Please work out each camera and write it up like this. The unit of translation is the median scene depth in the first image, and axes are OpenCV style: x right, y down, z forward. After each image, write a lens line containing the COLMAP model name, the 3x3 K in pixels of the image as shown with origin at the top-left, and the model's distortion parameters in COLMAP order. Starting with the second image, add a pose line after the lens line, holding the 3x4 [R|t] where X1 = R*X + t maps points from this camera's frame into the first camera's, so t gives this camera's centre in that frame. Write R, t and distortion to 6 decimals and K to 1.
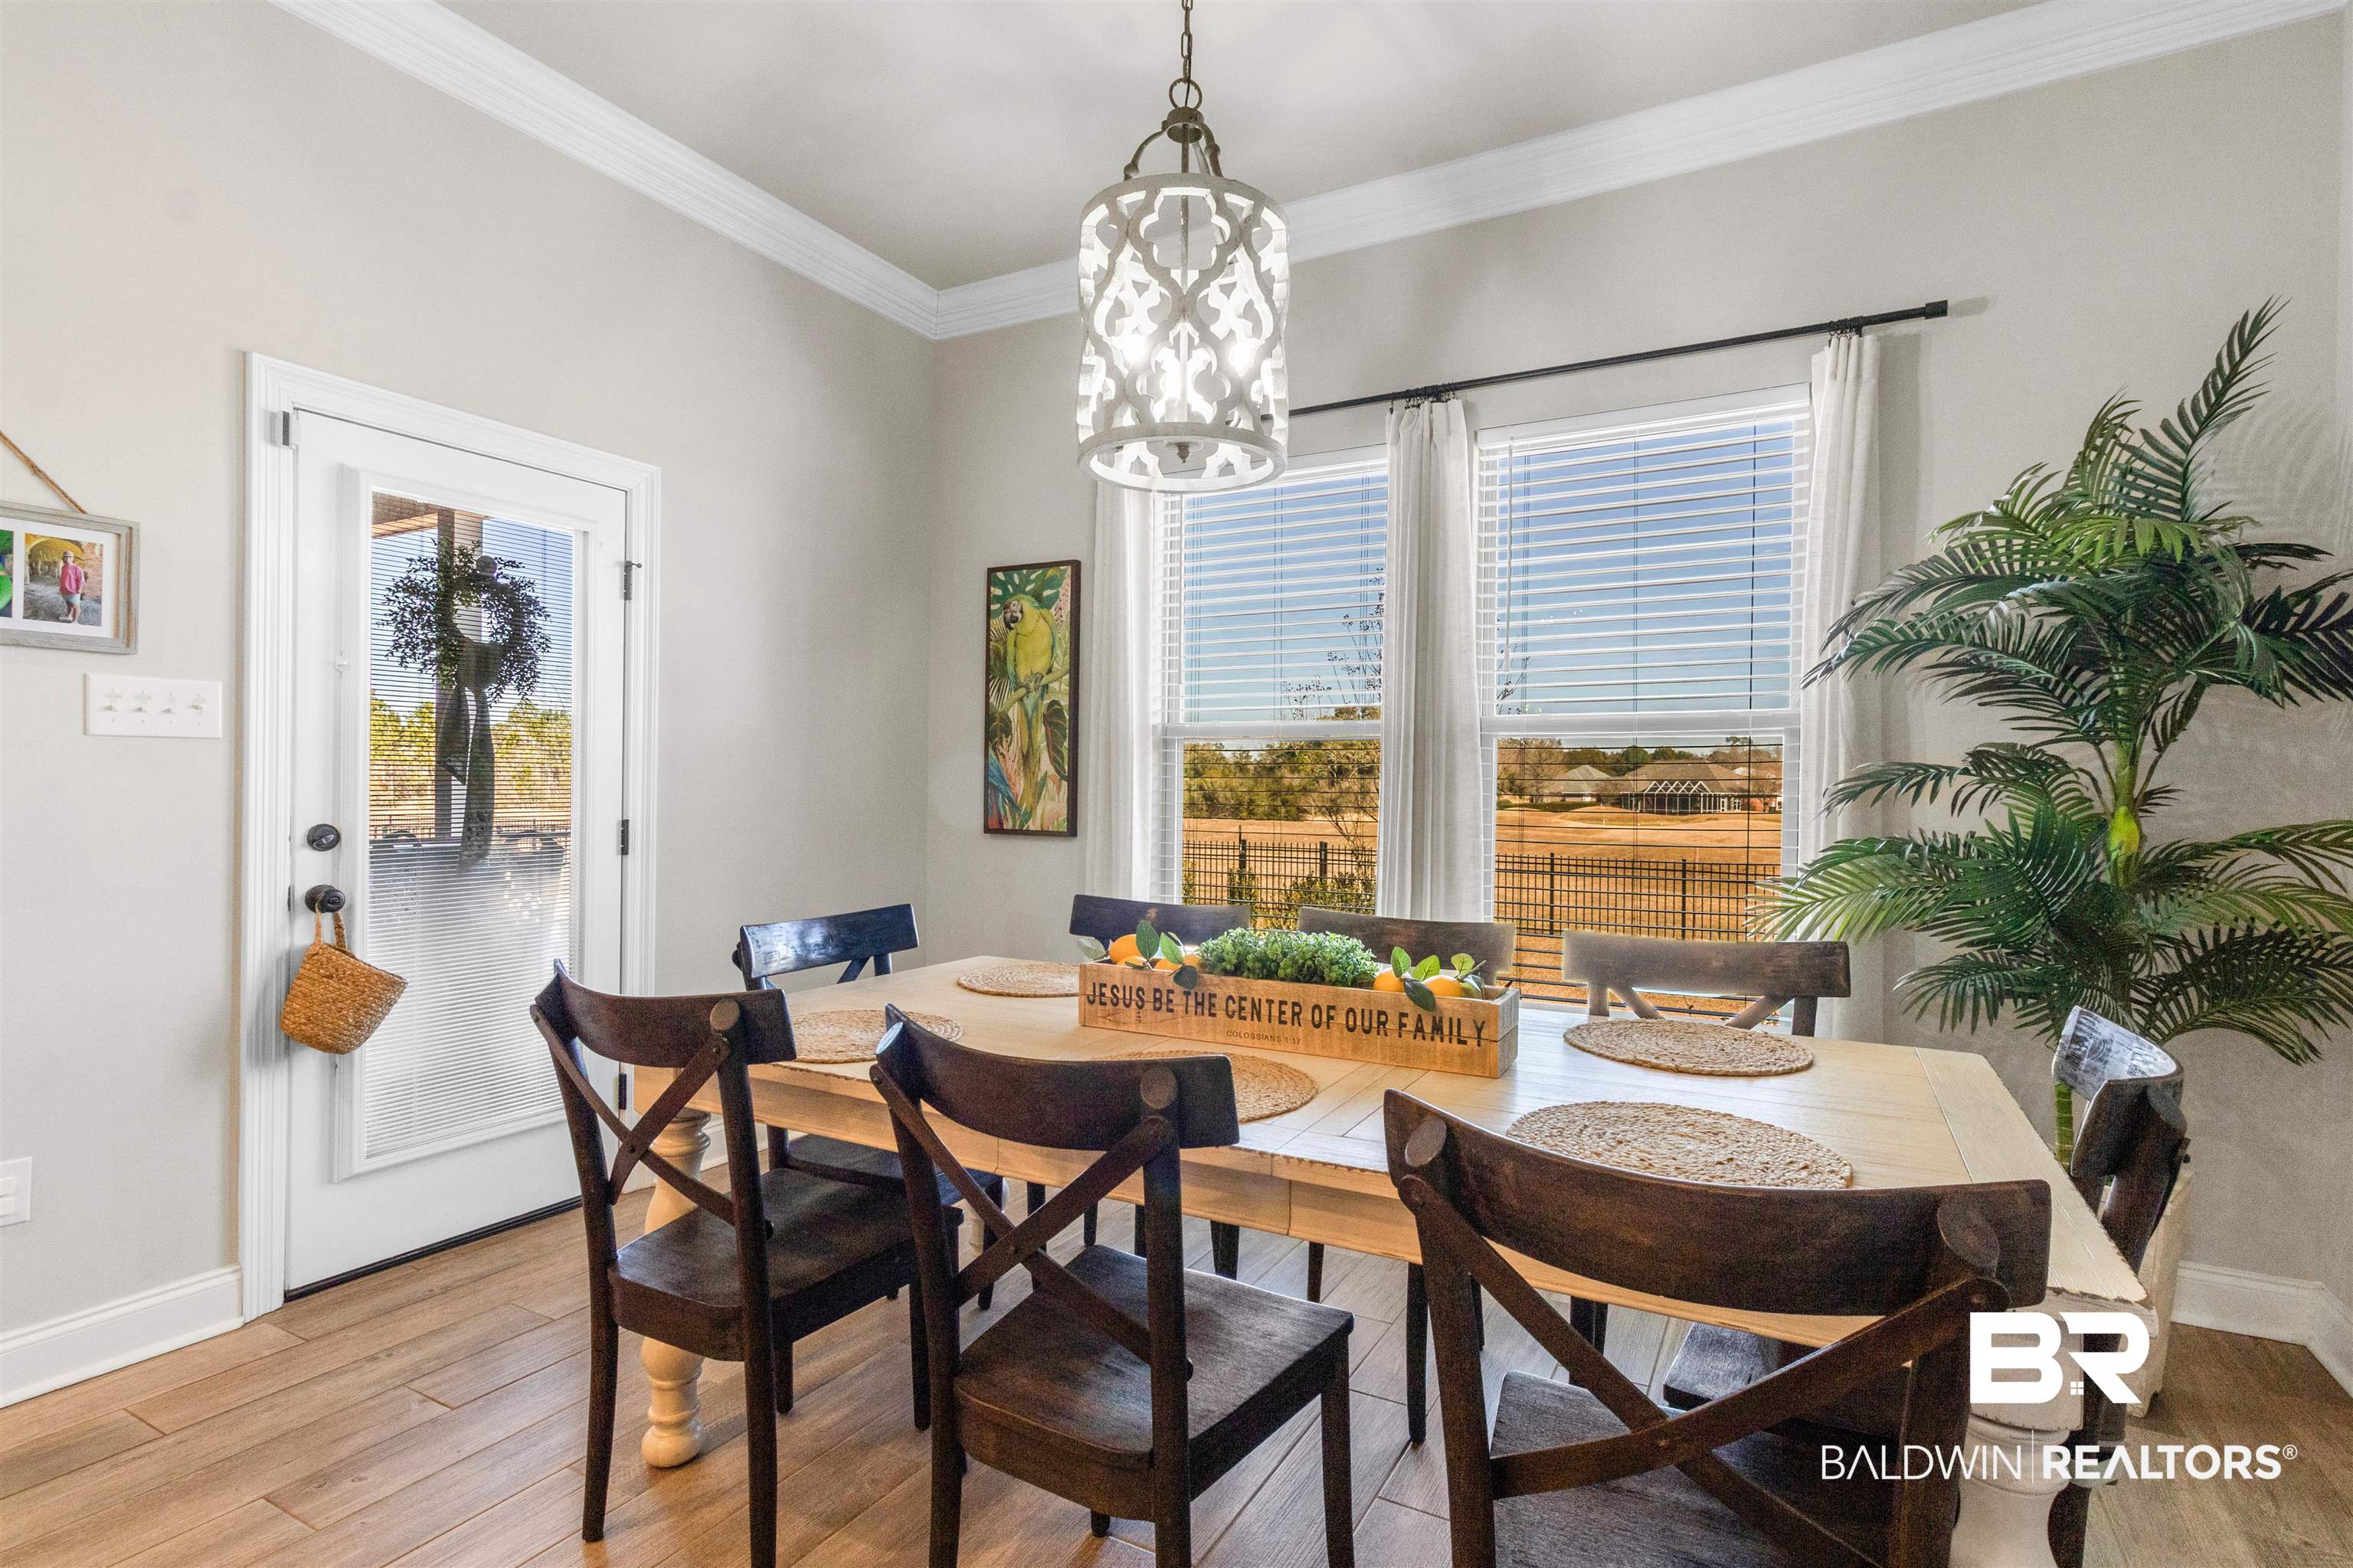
lens RADIAL K [[1160.4, 0, 1213.7], [0, 1160.4, 770.6], [0, 0, 1]] dist [0.002512, 0.000488]
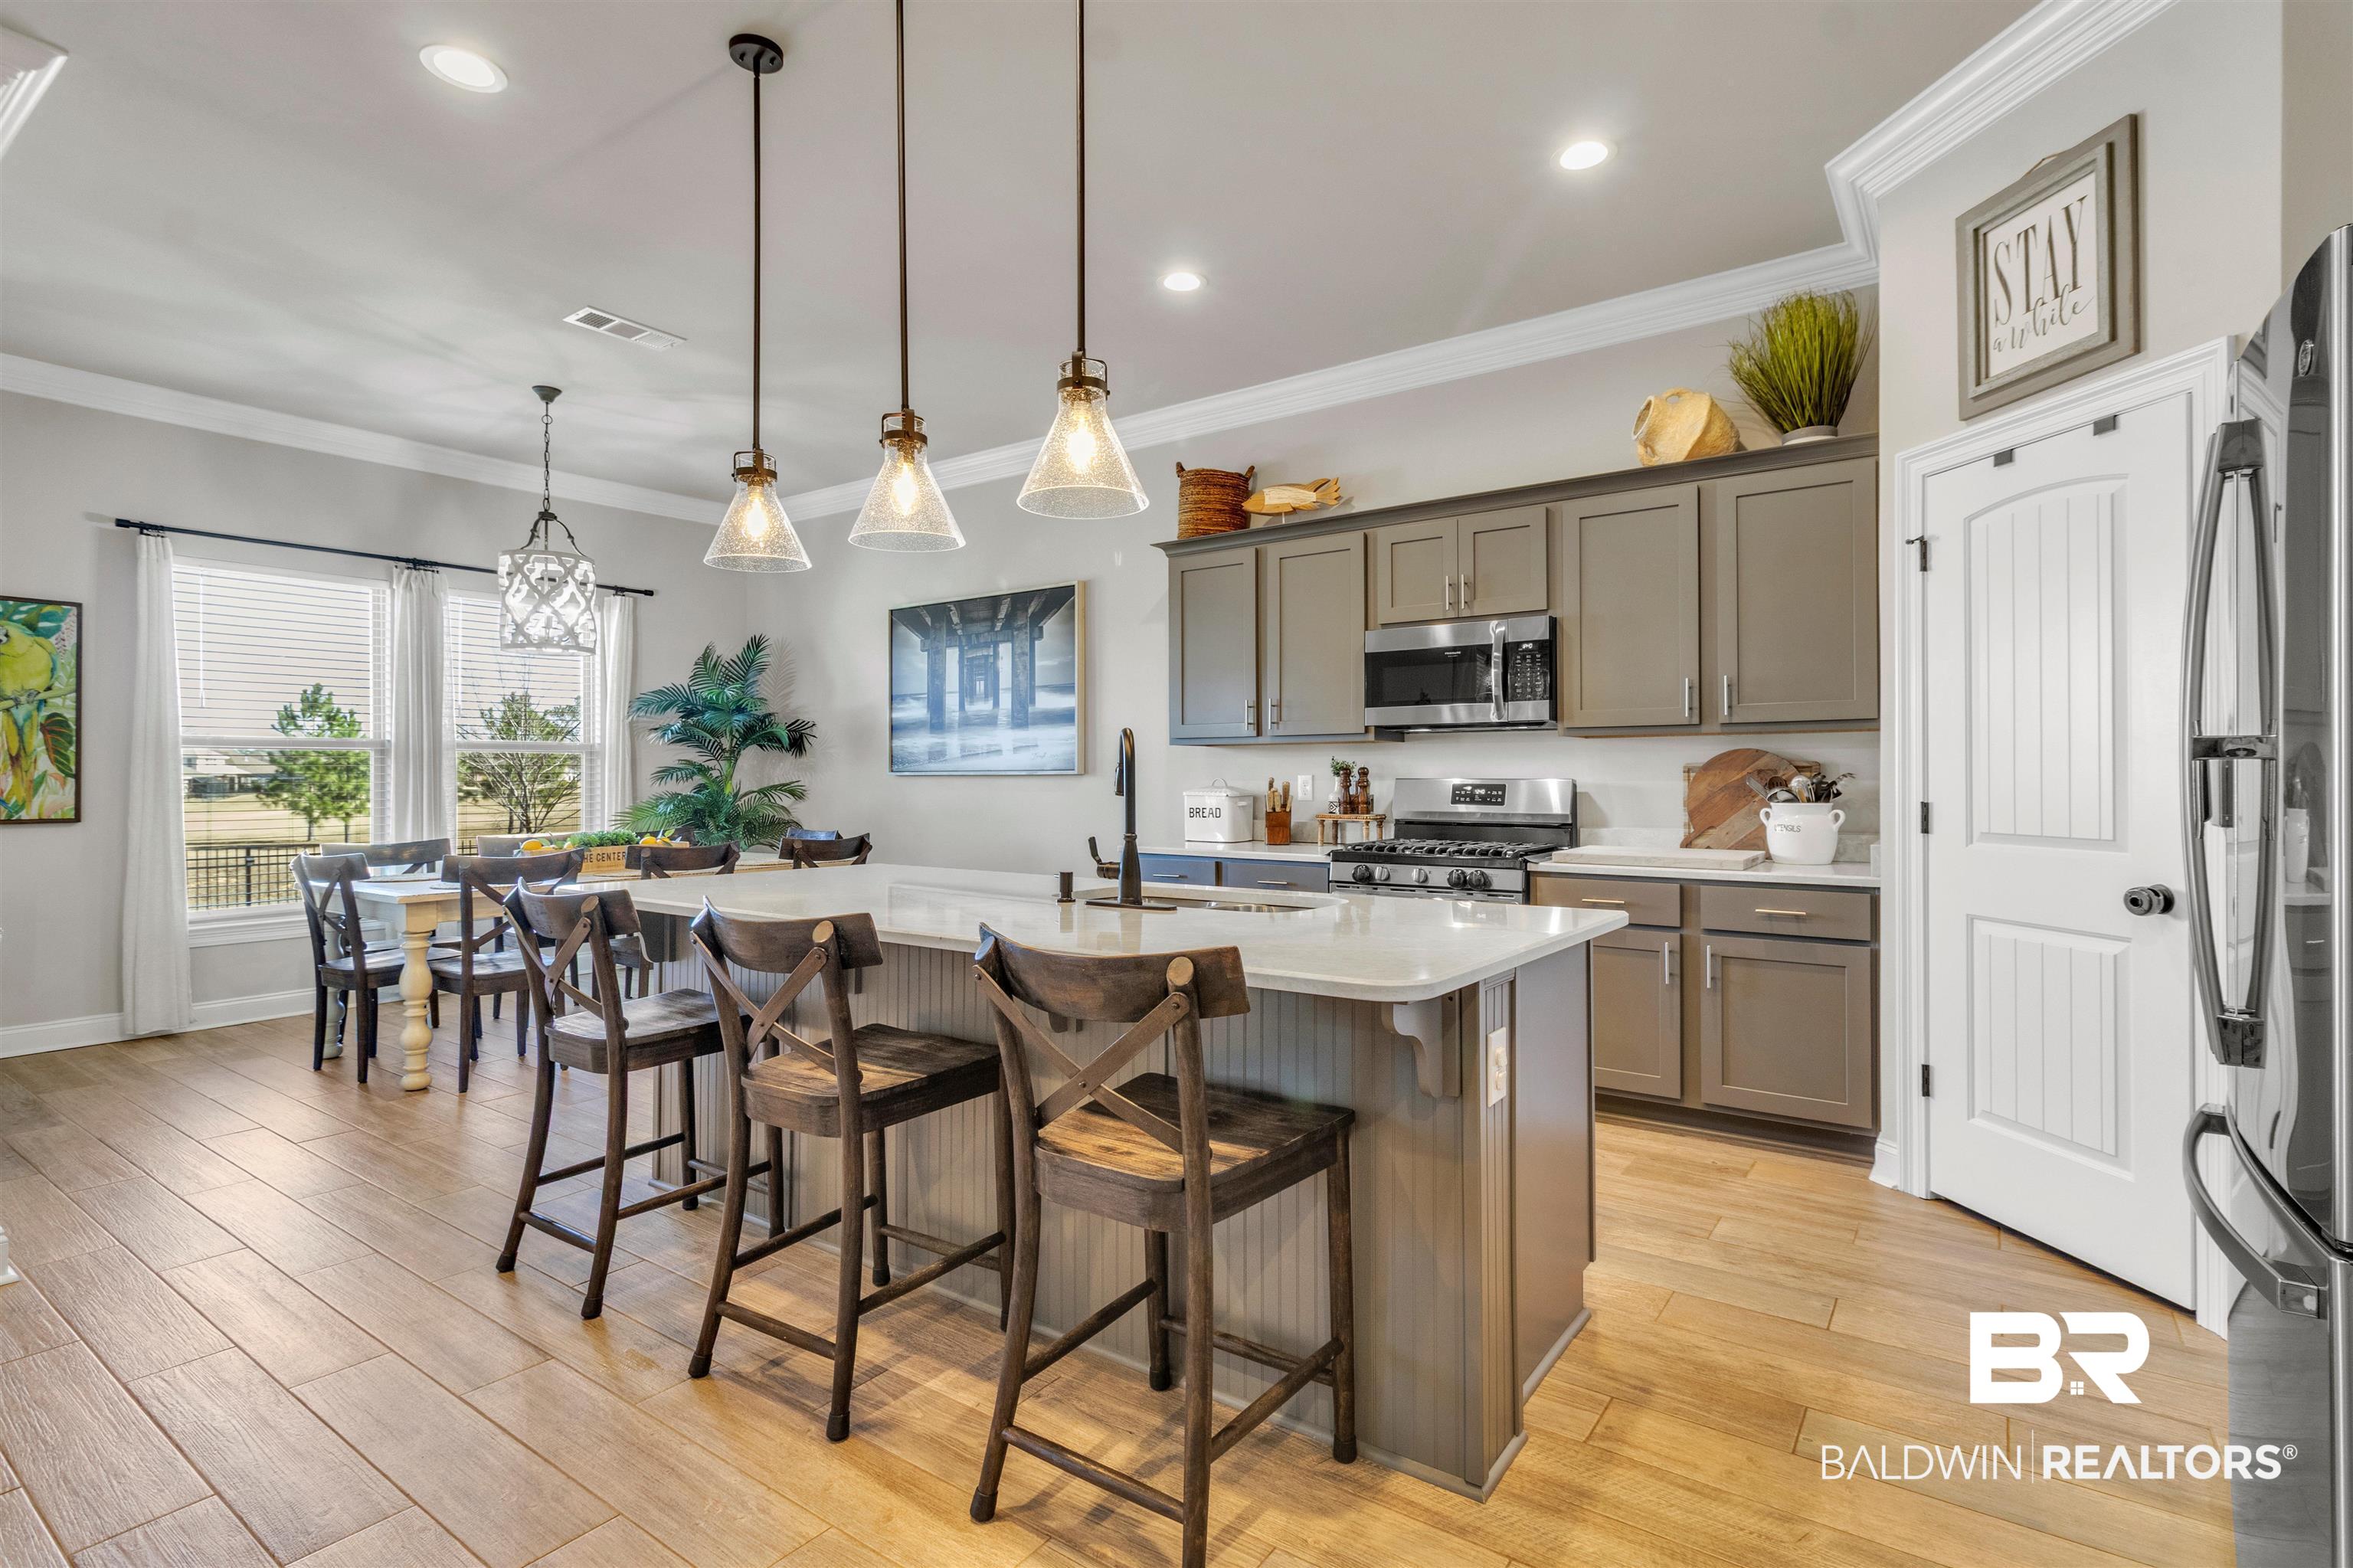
lens RADIAL K [[1108.8, 0, 1197.4], [0, 1108.8, 771.4], [0, 0, 1]] dist [0.001911, 0.003153]
pose [[0.091905, -0.005763, 0.995751, -1.195588], [-0.001647, 0.999981, 0.005940, -0.007341], [-0.995766, -0.002186, 0.091894, -0.316180]]
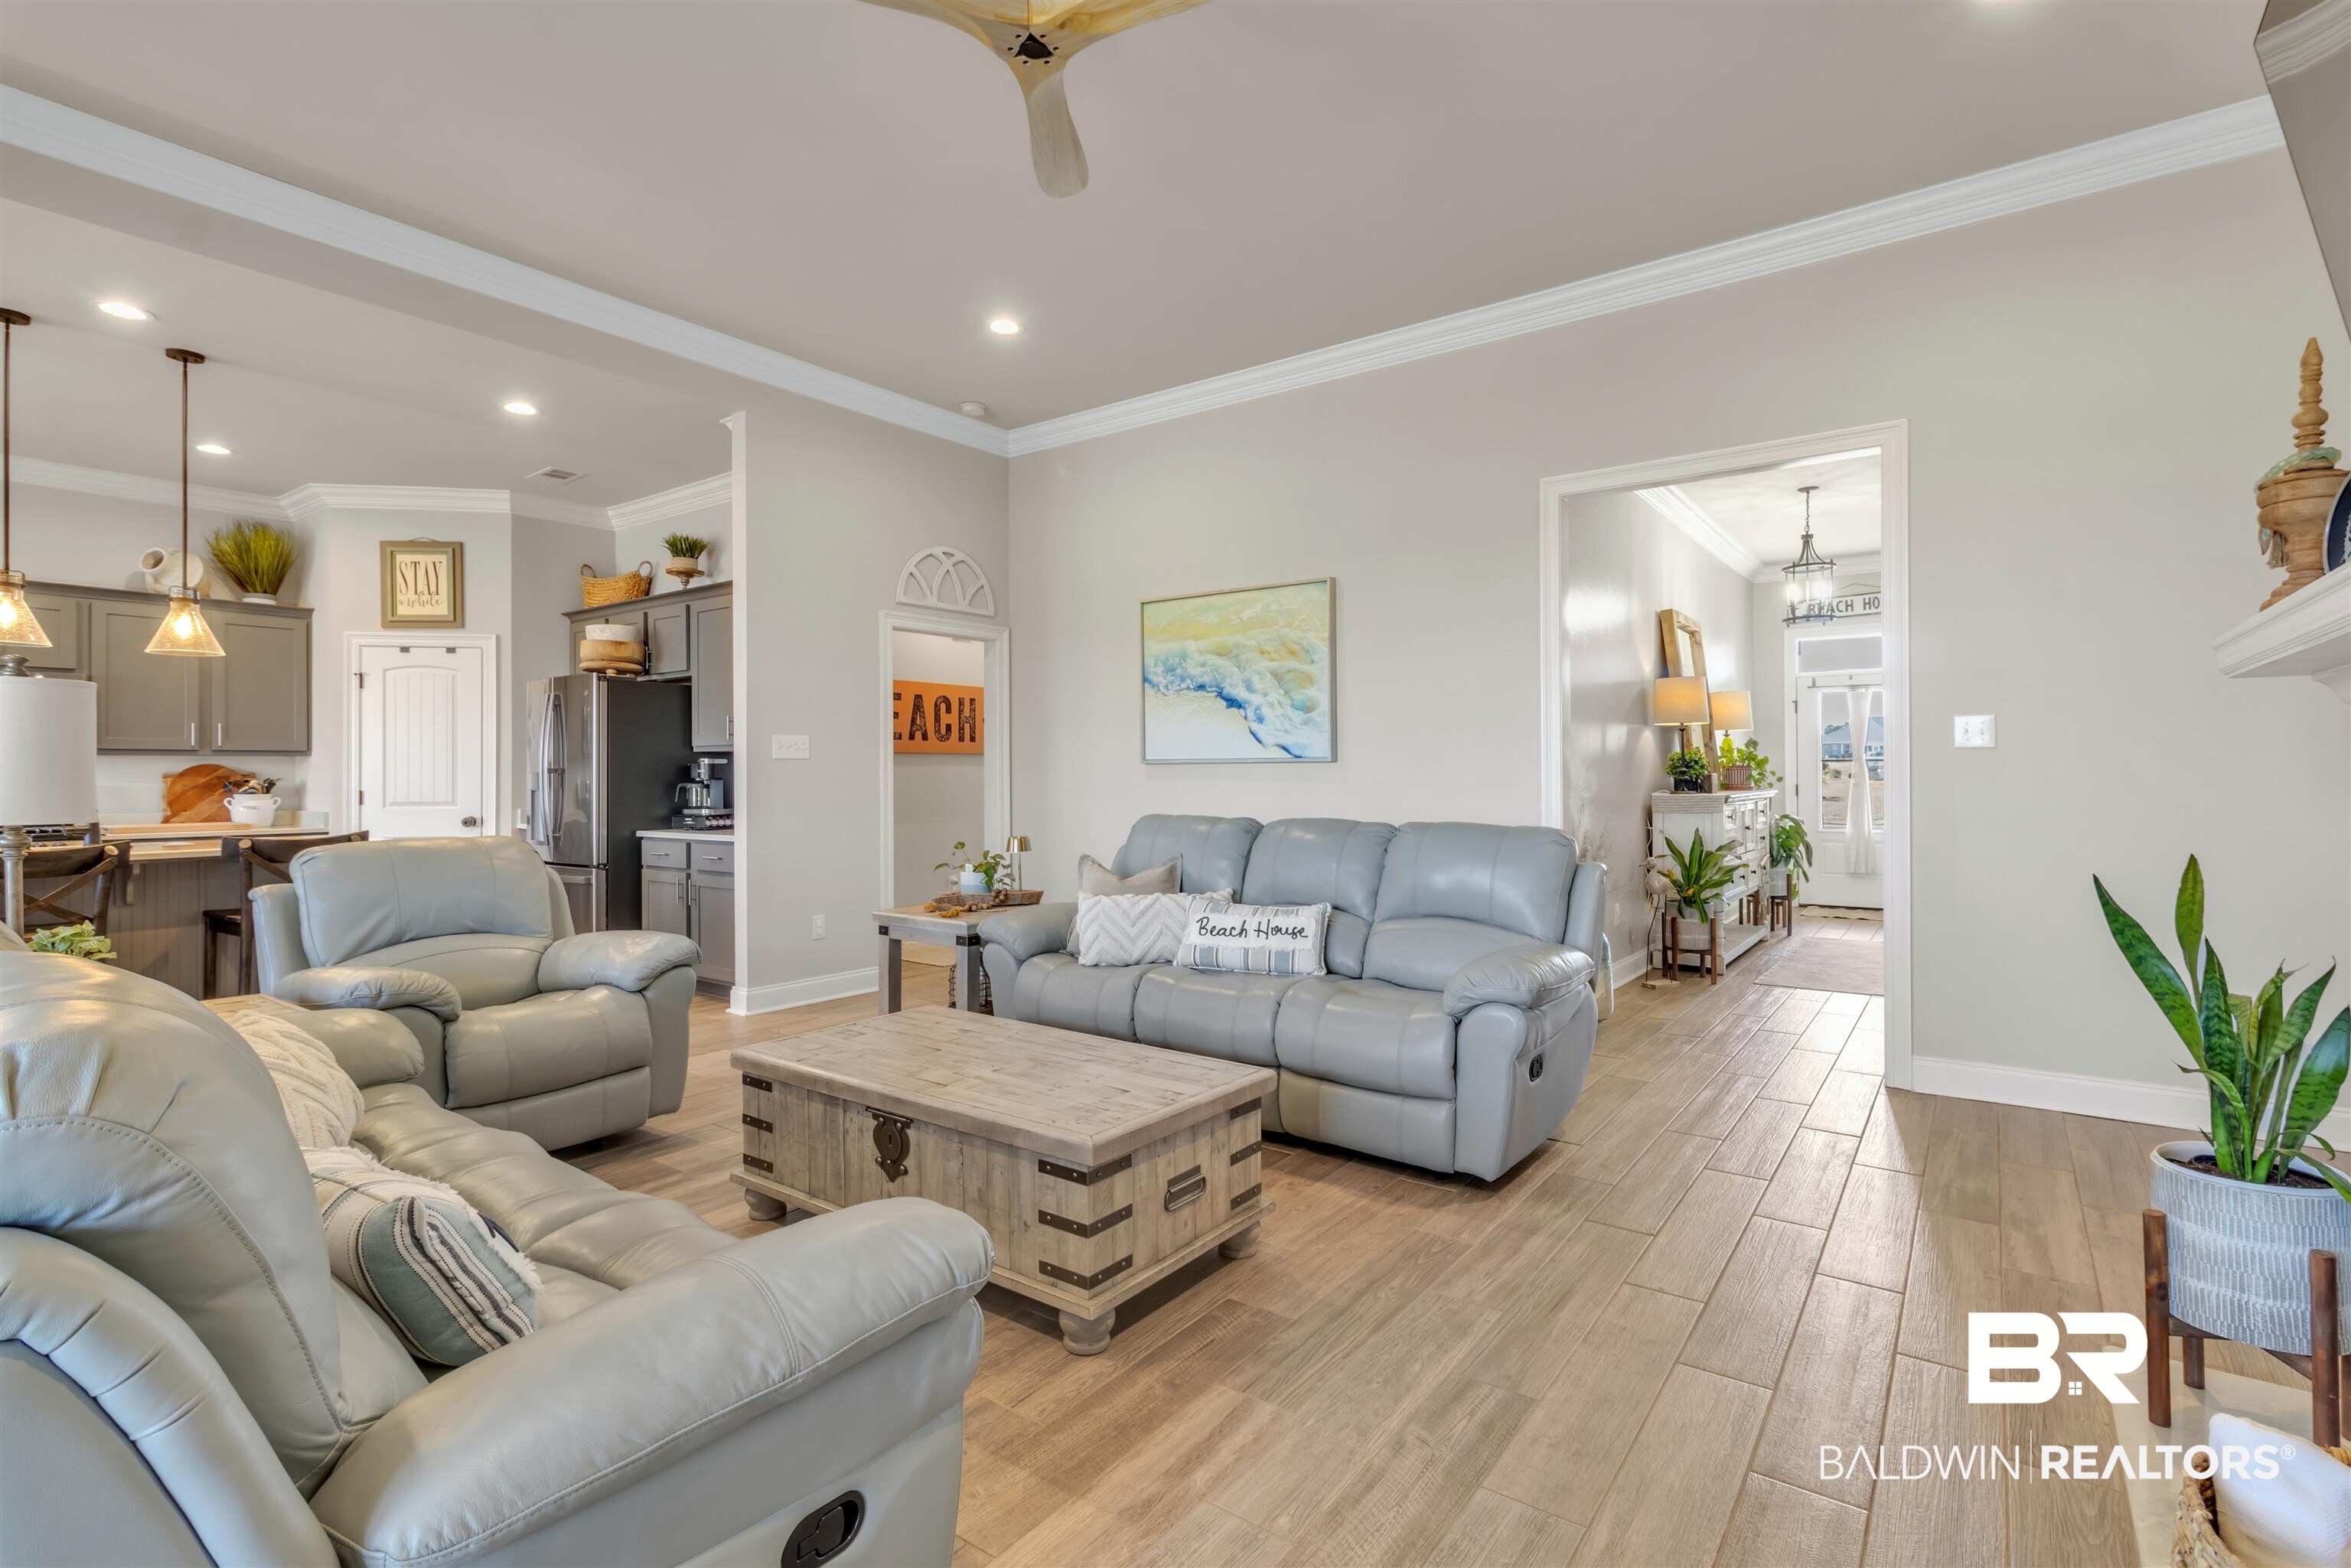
lens RADIAL K [[1107.8, 0, 1185.4], [0, 1107.8, 760.1], [0, 0, 1]] dist [0.001911, 0.003153]
pose [[-0.993574, -0.002328, 0.113162, -1.875313], [-0.004013, 0.999884, -0.014669, -0.009500], [-0.113114, -0.015029, -0.993468, 0.858504]]
